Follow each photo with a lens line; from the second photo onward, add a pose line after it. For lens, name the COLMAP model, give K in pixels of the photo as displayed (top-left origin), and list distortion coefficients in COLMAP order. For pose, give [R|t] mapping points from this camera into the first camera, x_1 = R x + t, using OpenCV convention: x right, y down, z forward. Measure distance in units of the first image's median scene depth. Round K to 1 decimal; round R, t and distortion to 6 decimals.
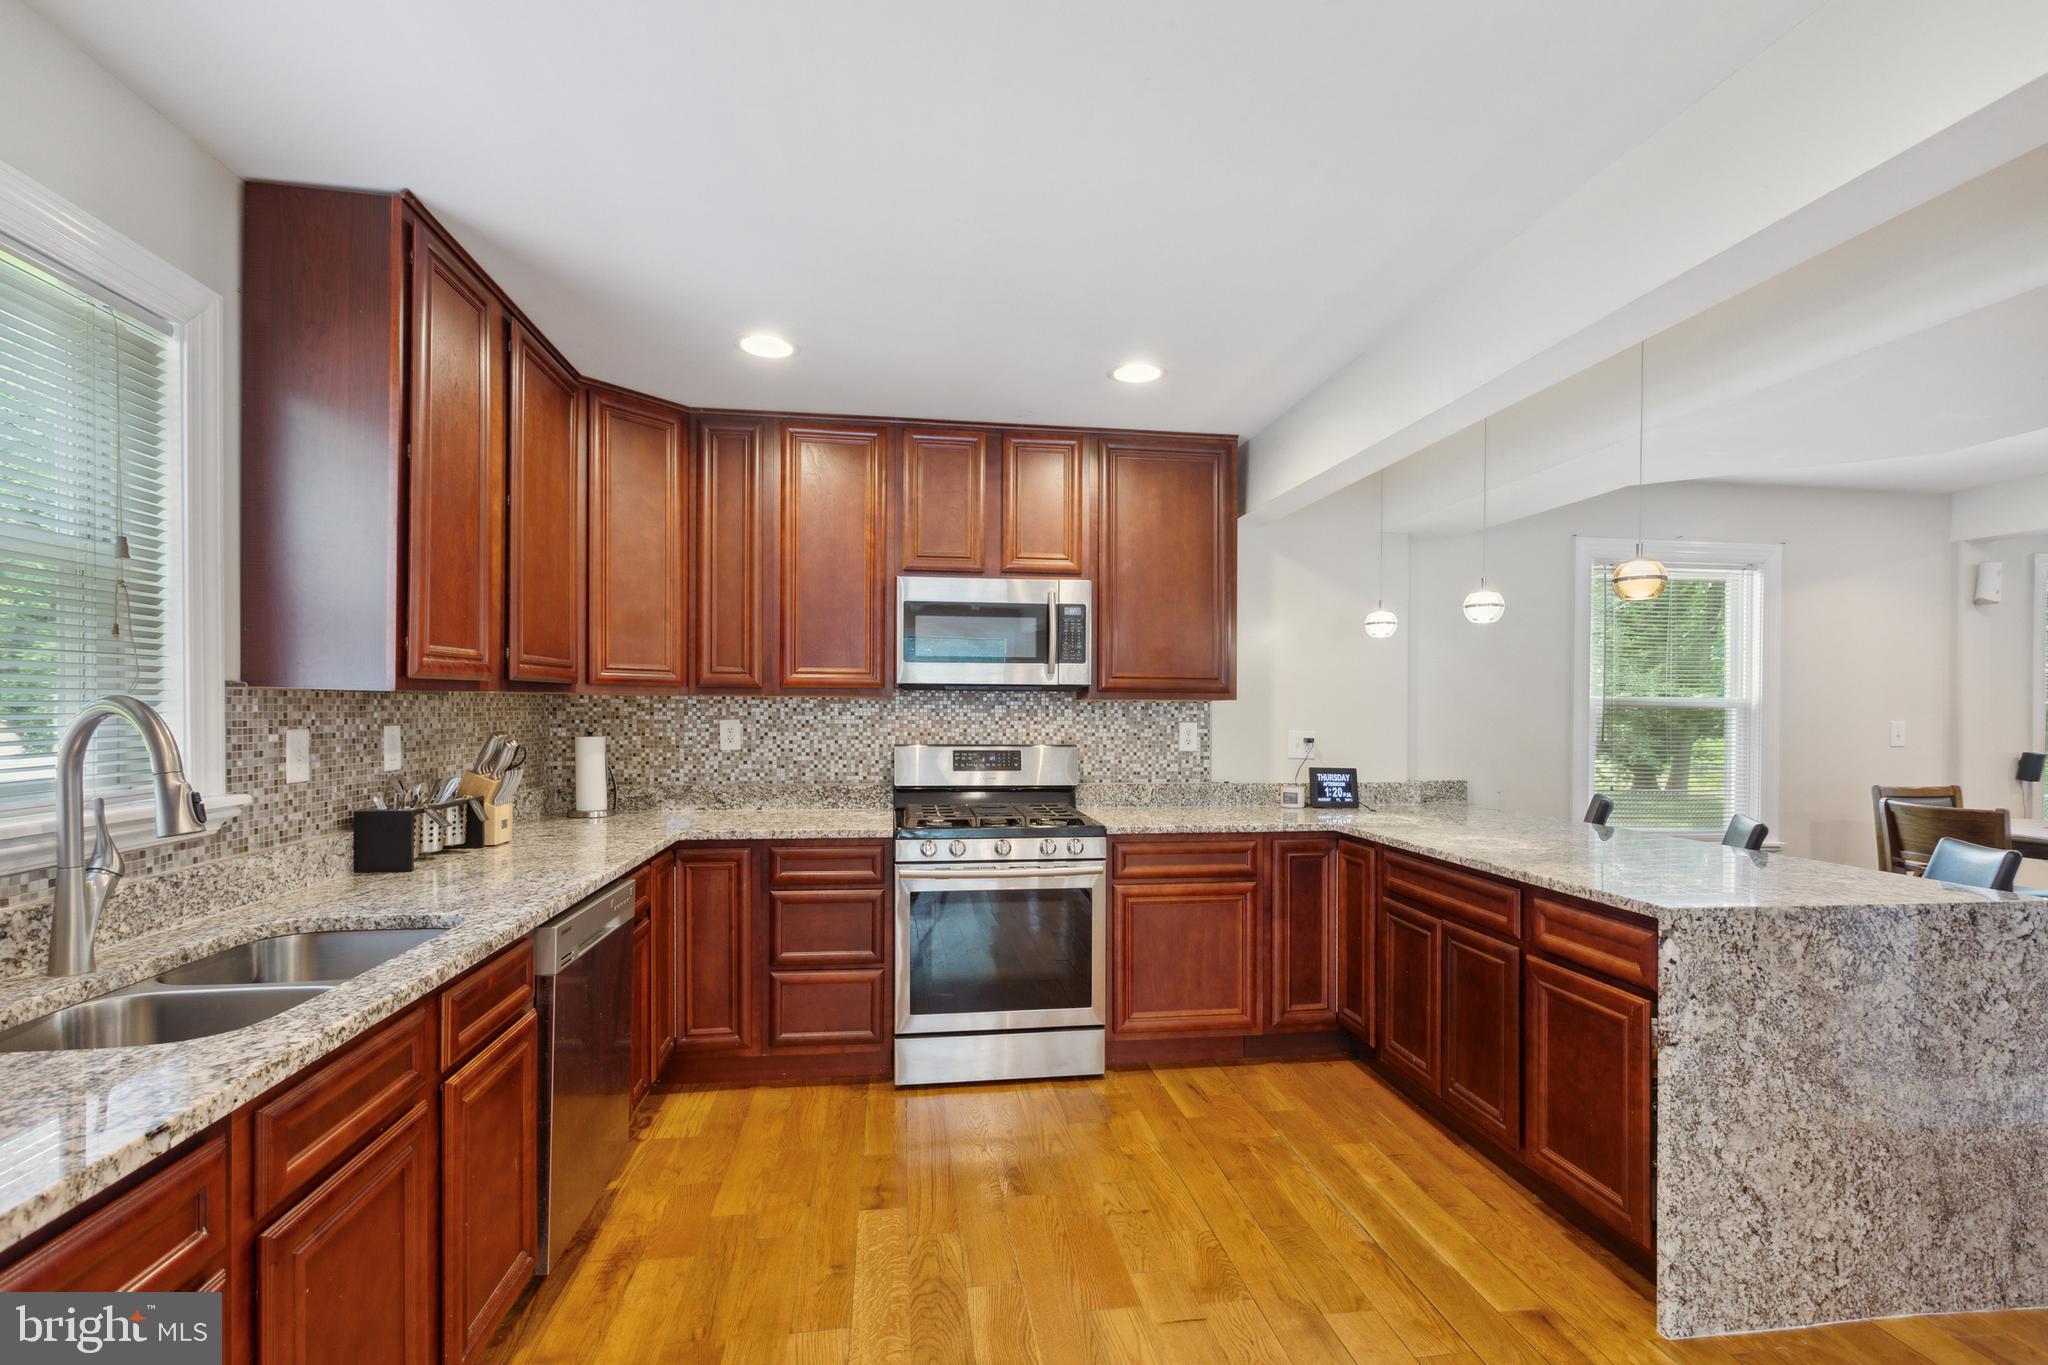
lens RADIAL K [[935.1, 0, 1014.4], [0, 935.1, 706.4], [0, 0, 1]] dist [0.008340, 0.000017]
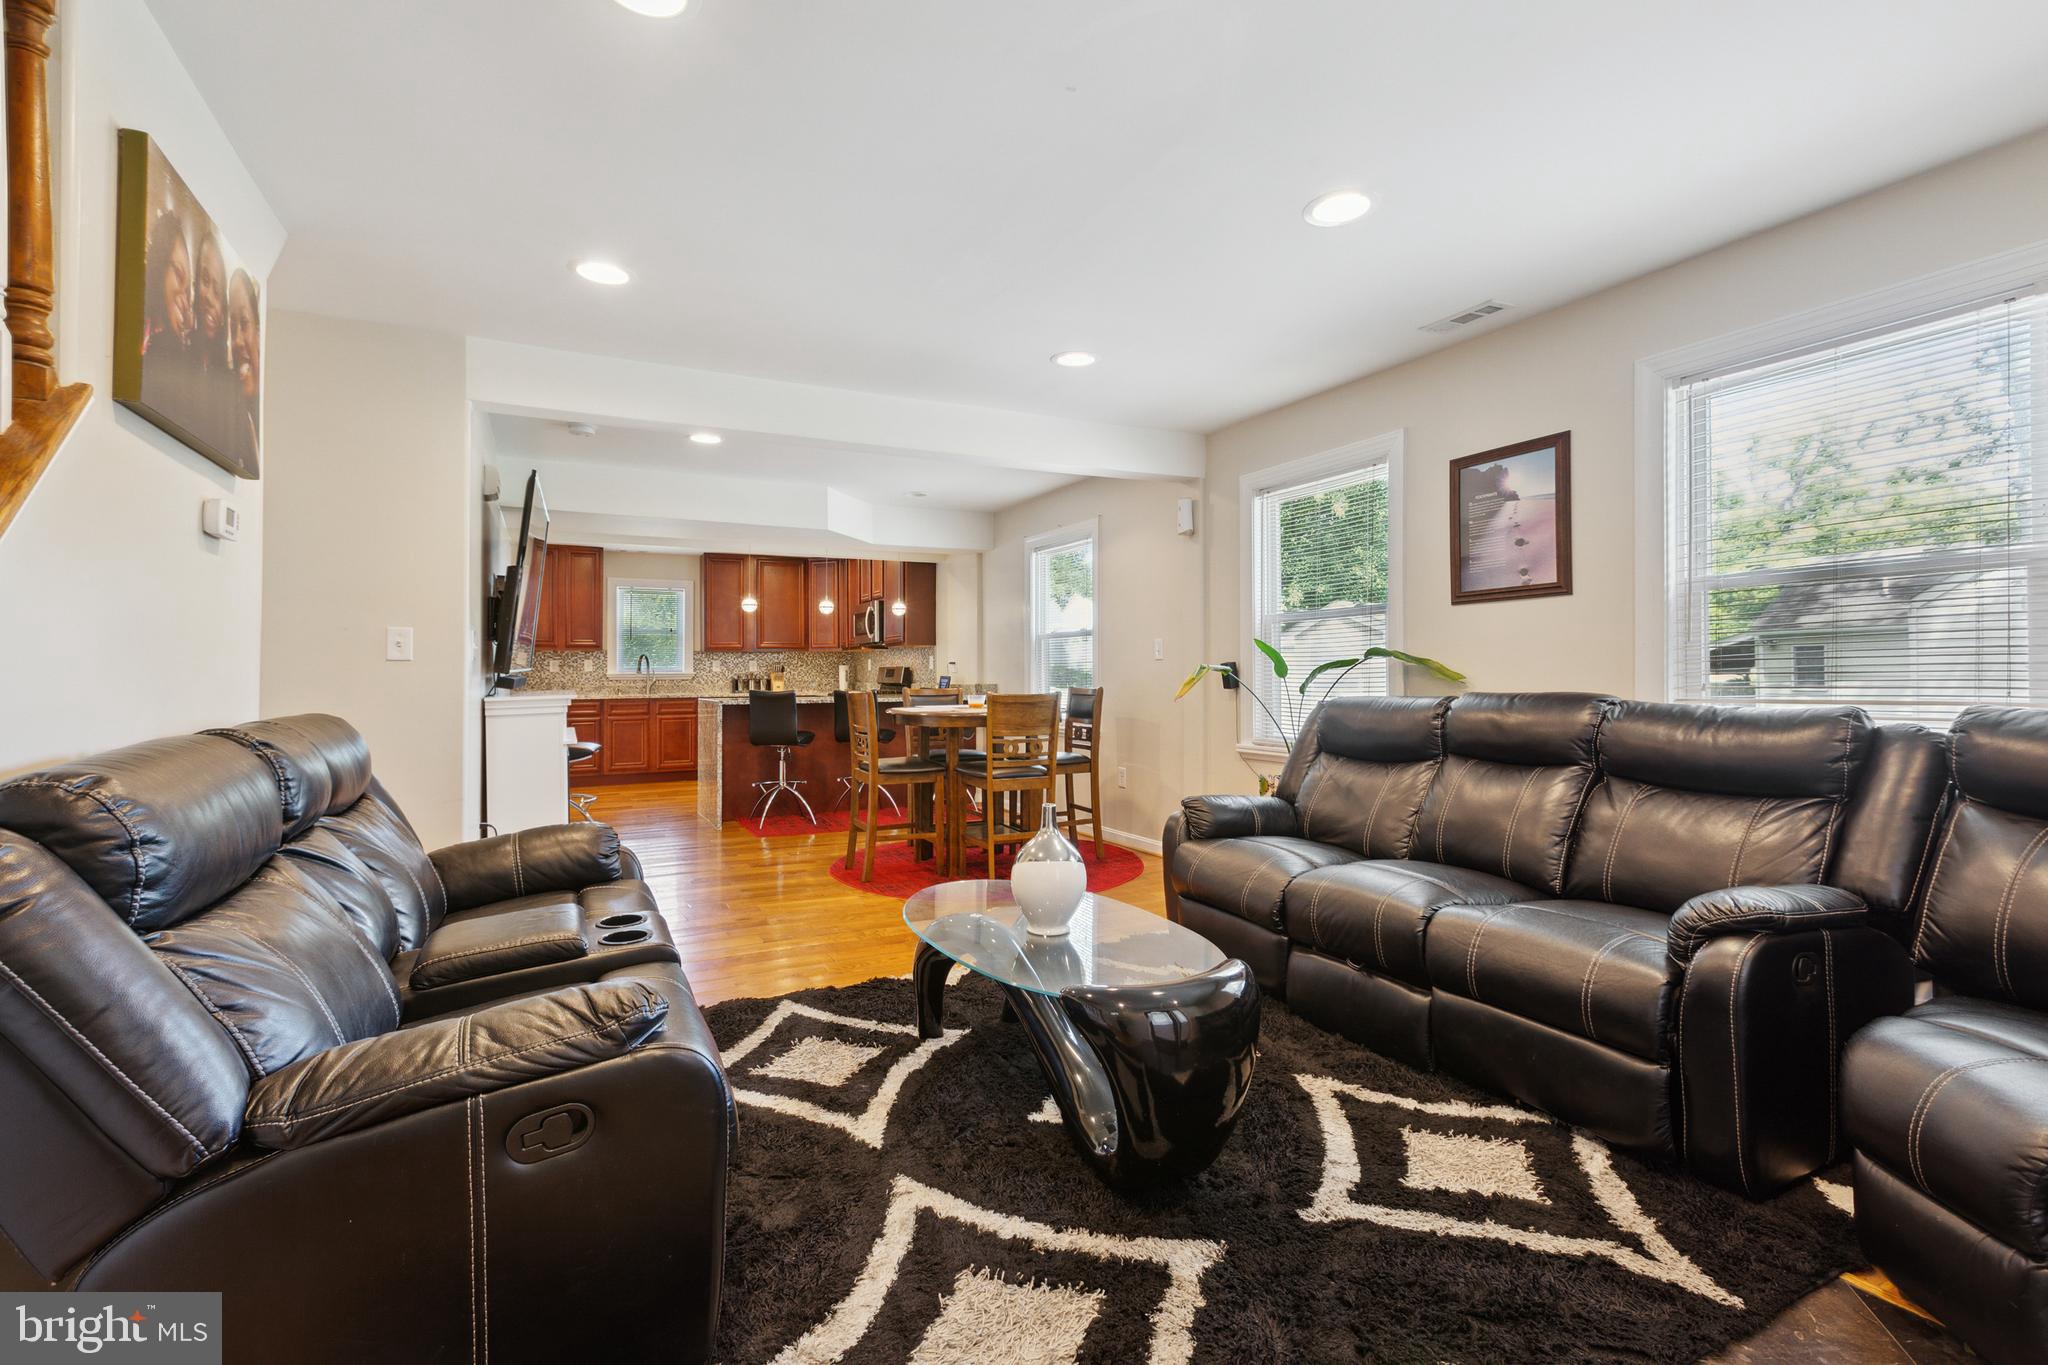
lens RADIAL K [[894.3, 0, 1010.7], [0, 894.3, 643.9], [0, 0, 1]] dist [0.018574, -0.000073]
pose [[0.339707, -0.039754, -0.939691, 4.022789], [0.011173, 0.999206, -0.038232, 0.129259], [0.940465, 0.002489, 0.339881, 0.840223]]
